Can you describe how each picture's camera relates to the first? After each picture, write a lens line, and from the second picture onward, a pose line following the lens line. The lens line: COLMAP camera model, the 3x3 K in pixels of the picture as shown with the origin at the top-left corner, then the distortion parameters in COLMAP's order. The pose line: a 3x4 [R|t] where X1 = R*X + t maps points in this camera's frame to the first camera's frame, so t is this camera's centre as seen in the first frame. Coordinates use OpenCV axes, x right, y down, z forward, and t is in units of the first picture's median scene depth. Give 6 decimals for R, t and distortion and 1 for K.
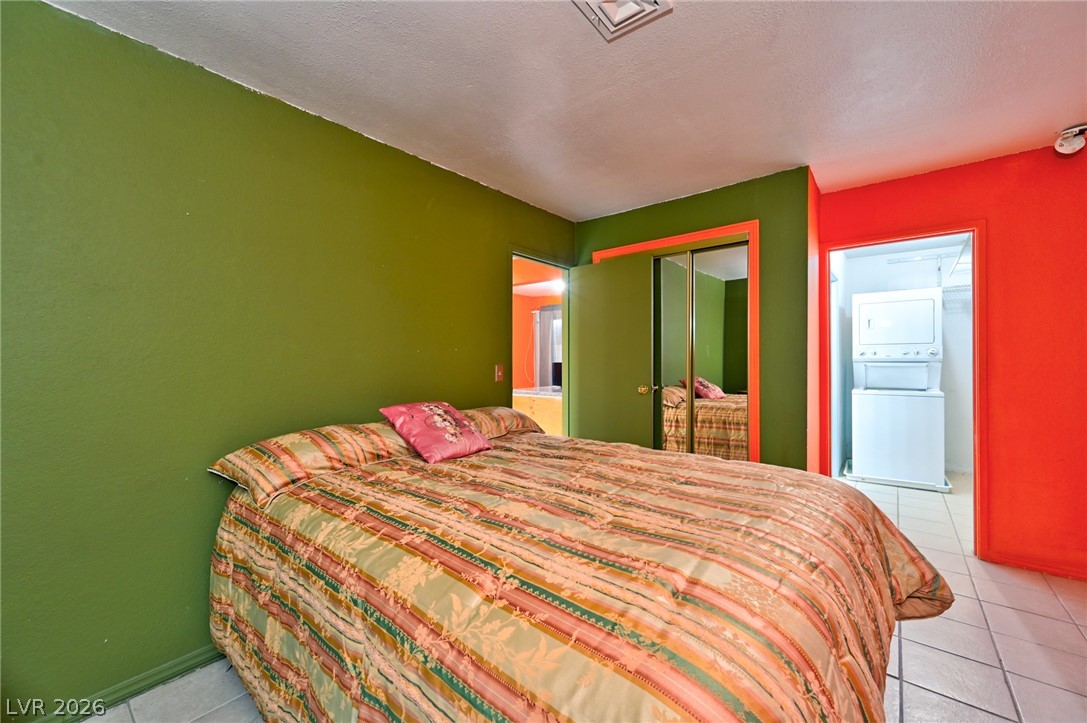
lens RADIAL K [[427.3, 0, 539.0], [0, 427.3, 359.0], [0, 0, 1]] dist [-0.001155, 0.000224]
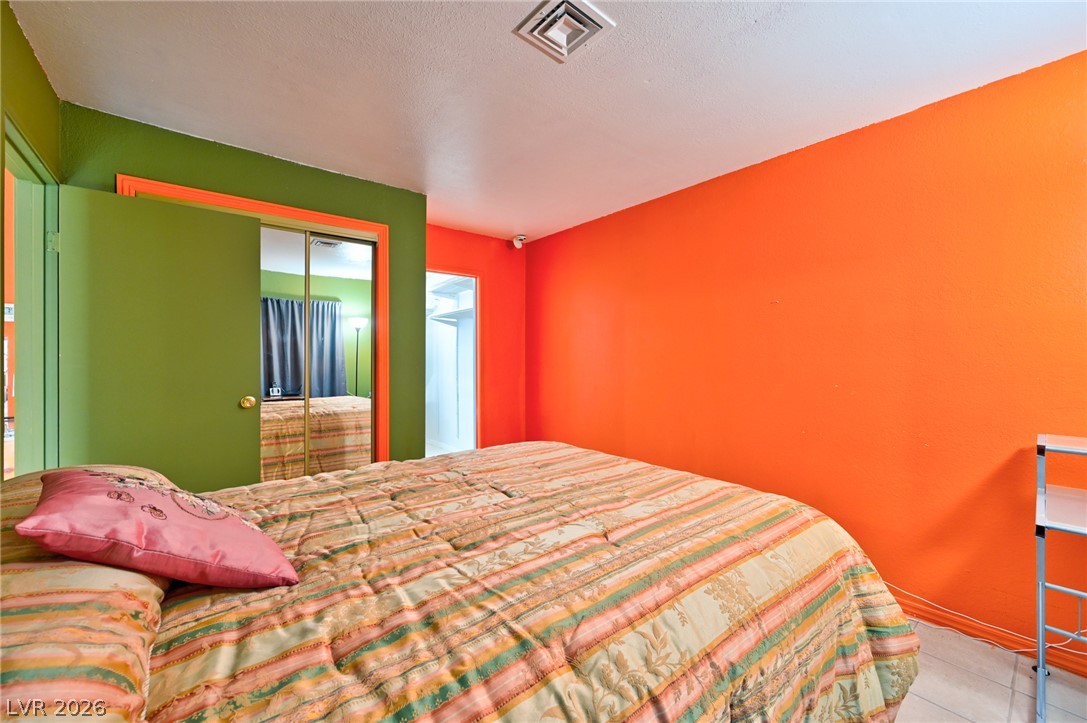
lens RADIAL K [[427.3, 0, 563.5], [0, 427.3, 356.1], [0, 0, 1]] dist [-0.001155, 0.000224]
pose [[0.146813, 0.002664, 0.989161, -0.340383], [-0.003744, 0.999991, -0.002138, -0.011917], [-0.989157, -0.003389, 0.146822, 0.342041]]
